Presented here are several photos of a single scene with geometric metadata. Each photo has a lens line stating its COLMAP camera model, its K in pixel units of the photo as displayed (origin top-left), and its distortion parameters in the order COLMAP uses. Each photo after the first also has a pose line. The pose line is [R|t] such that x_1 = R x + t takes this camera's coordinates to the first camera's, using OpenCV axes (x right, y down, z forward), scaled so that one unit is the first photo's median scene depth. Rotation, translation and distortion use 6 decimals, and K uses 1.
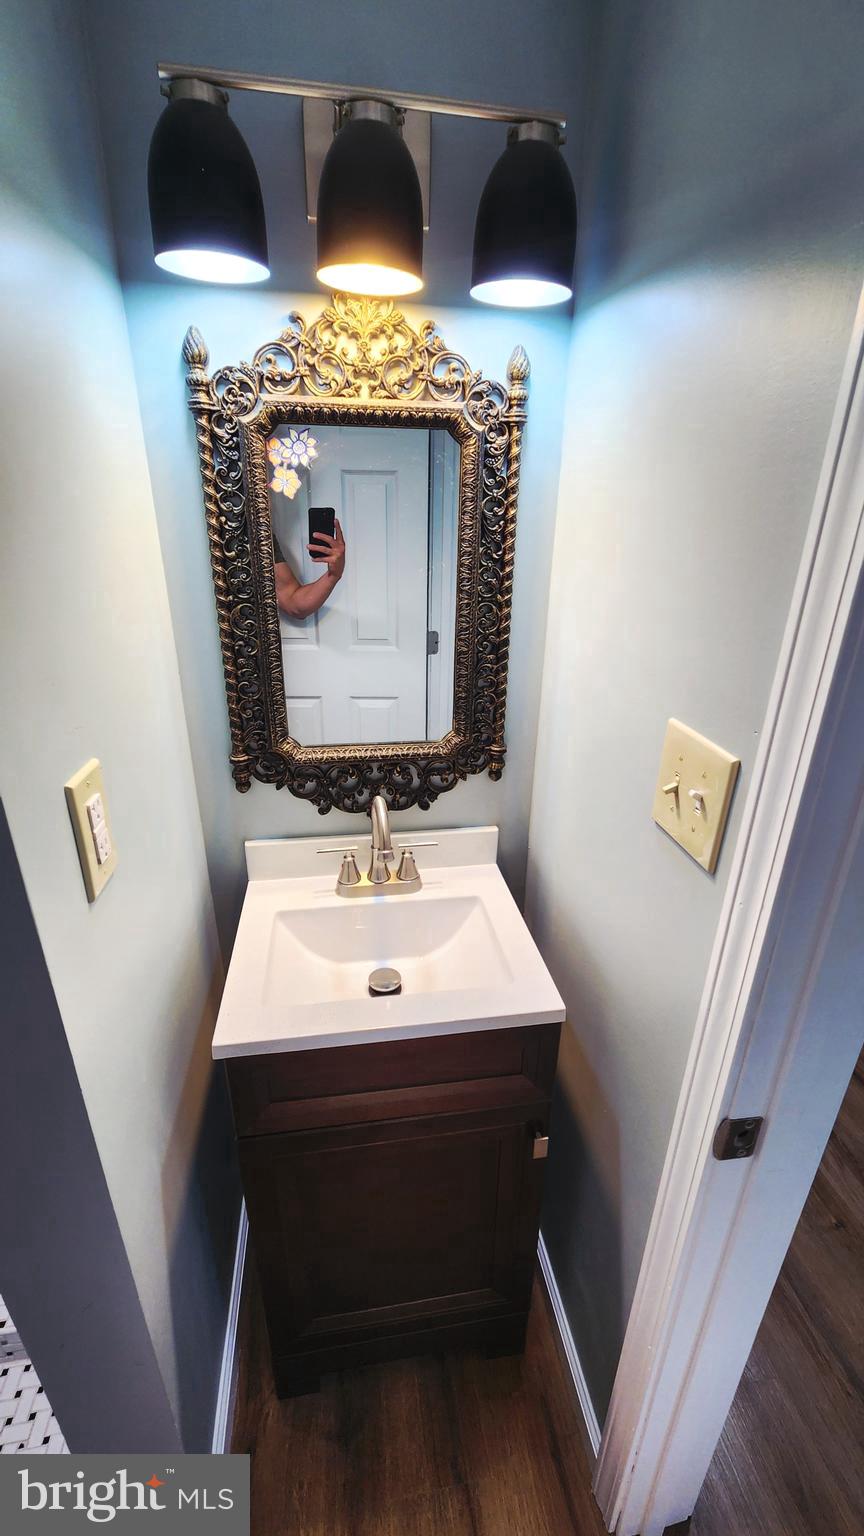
lens RADIAL K [[623.2, 0, 438.7], [0, 623.2, 765.3], [0, 0, 1]] dist [-0.003846, 0.000668]
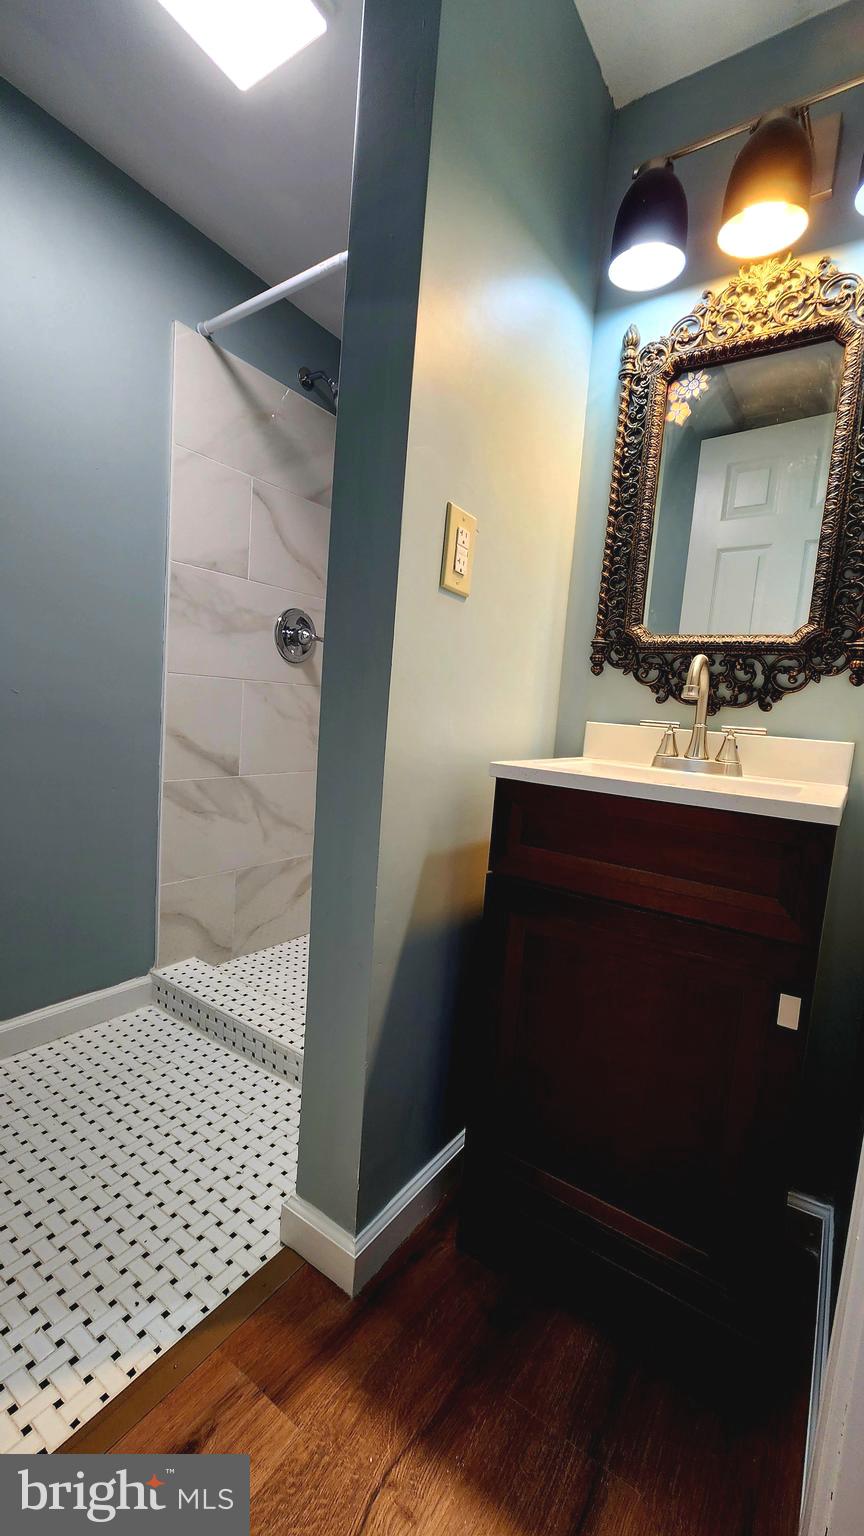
lens RADIAL K [[623.2, 0, 436.2], [0, 623.2, 772.2], [0, 0, 1]] dist [-0.003846, 0.000668]
pose [[0.721115, 0.108490, -0.684268, 0.357301], [-0.322394, 0.926760, -0.192817, 0.649194], [0.613233, 0.359647, 0.703277, 0.054876]]
